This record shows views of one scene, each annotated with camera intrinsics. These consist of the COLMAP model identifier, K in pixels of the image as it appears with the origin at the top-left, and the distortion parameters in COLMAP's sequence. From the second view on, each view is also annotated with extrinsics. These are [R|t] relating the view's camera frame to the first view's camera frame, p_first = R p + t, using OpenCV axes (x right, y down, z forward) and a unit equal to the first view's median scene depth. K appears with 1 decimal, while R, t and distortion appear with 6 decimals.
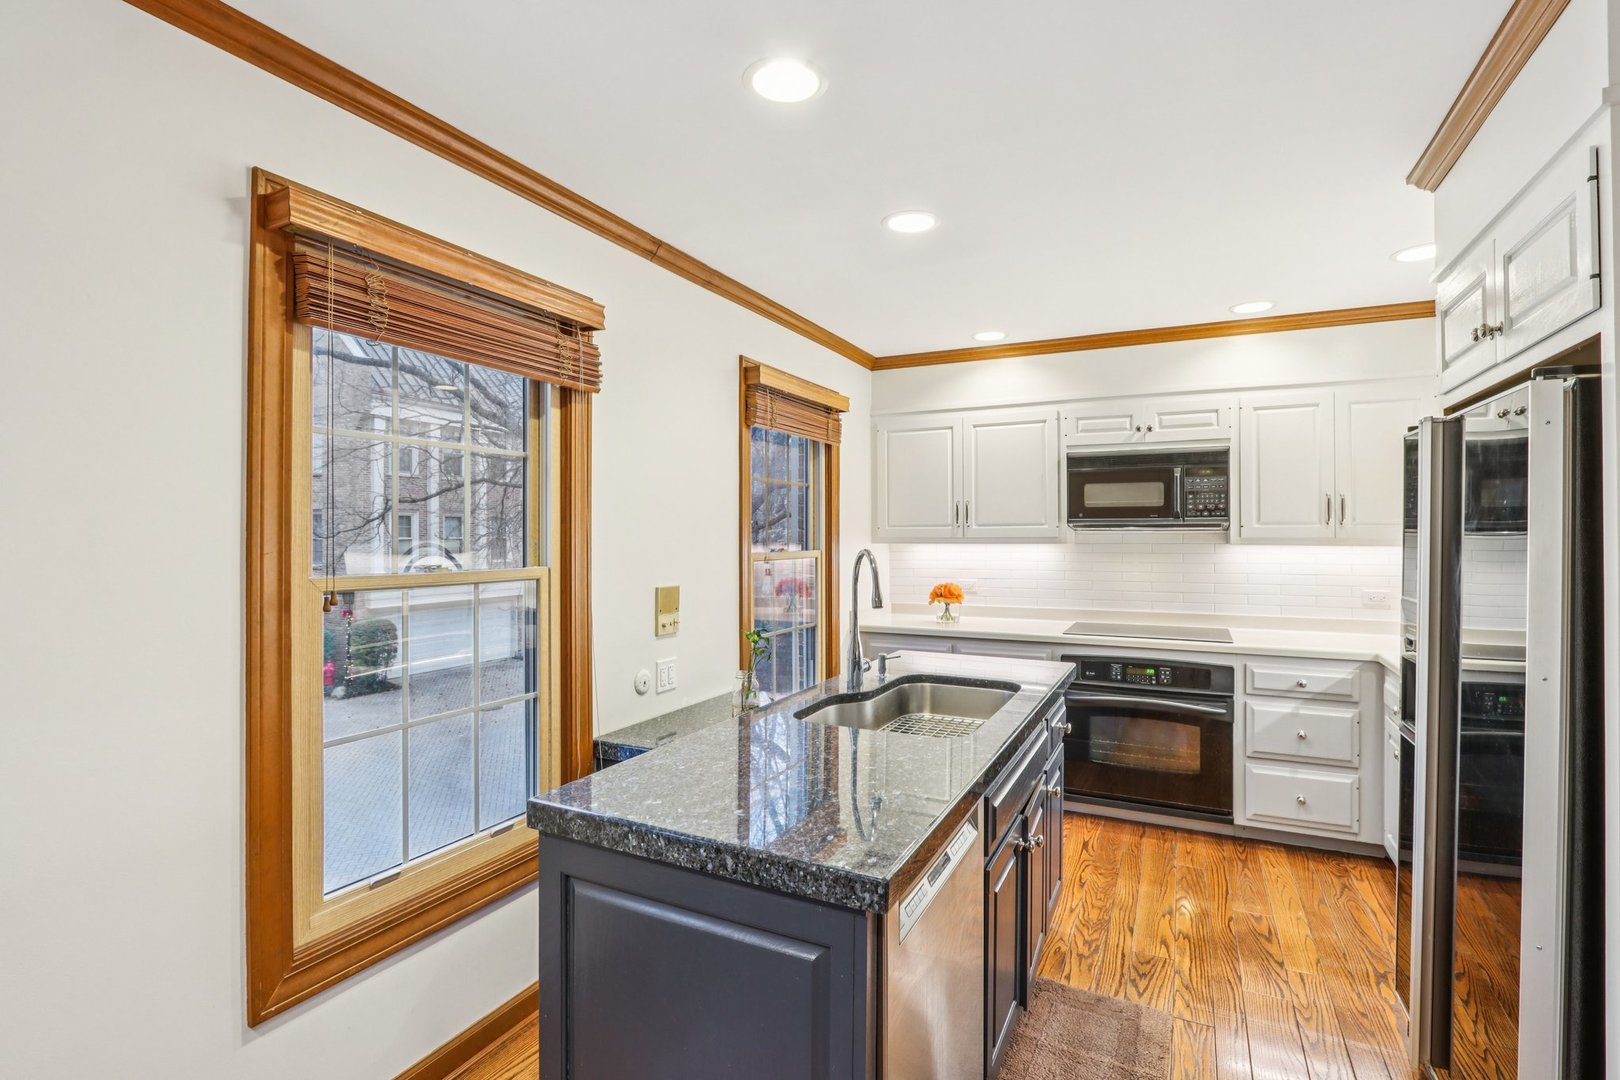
lens RADIAL K [[756.0, 0, 810.7], [0, 756.0, 532.1], [0, 0, 1]] dist [-0.025046, 0.004166]
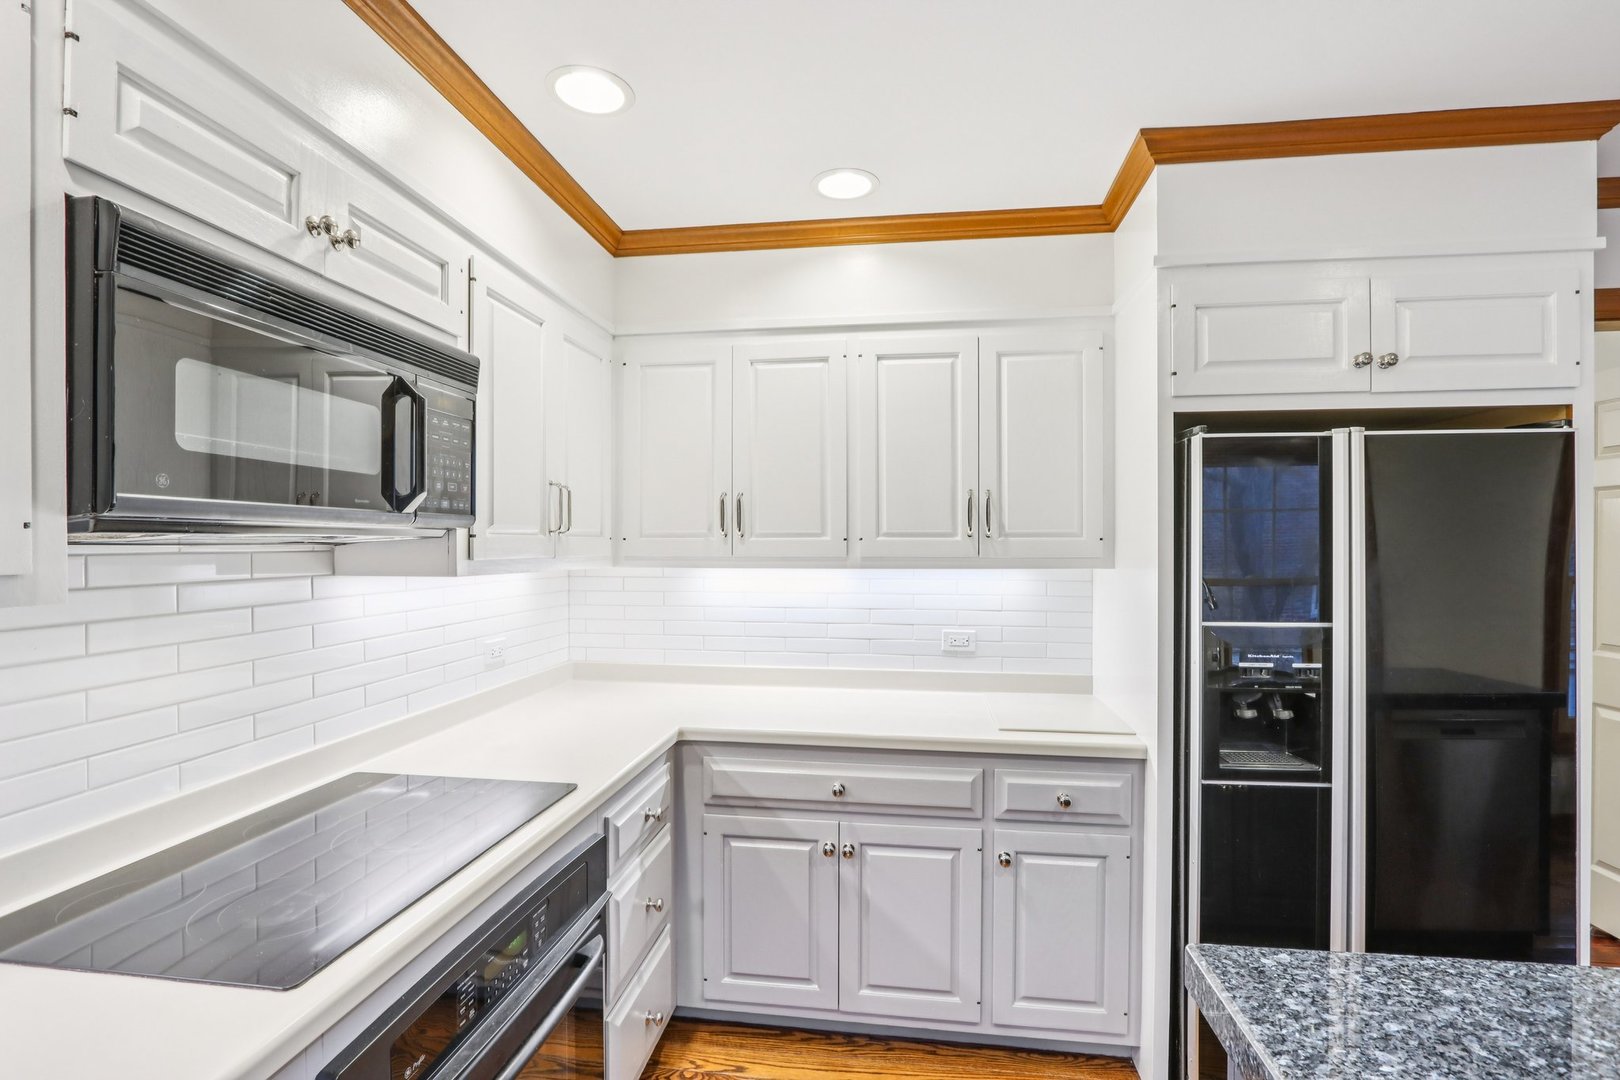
lens RADIAL K [[756.0, 0, 807.4], [0, 756.0, 551.5], [0, 0, 1]] dist [-0.025046, 0.004166]
pose [[-0.314759, 0.008896, 0.949130, 0.317888], [0.001660, 0.999960, -0.008822, 0.038037], [-0.949170, -0.001202, -0.314762, 4.688461]]
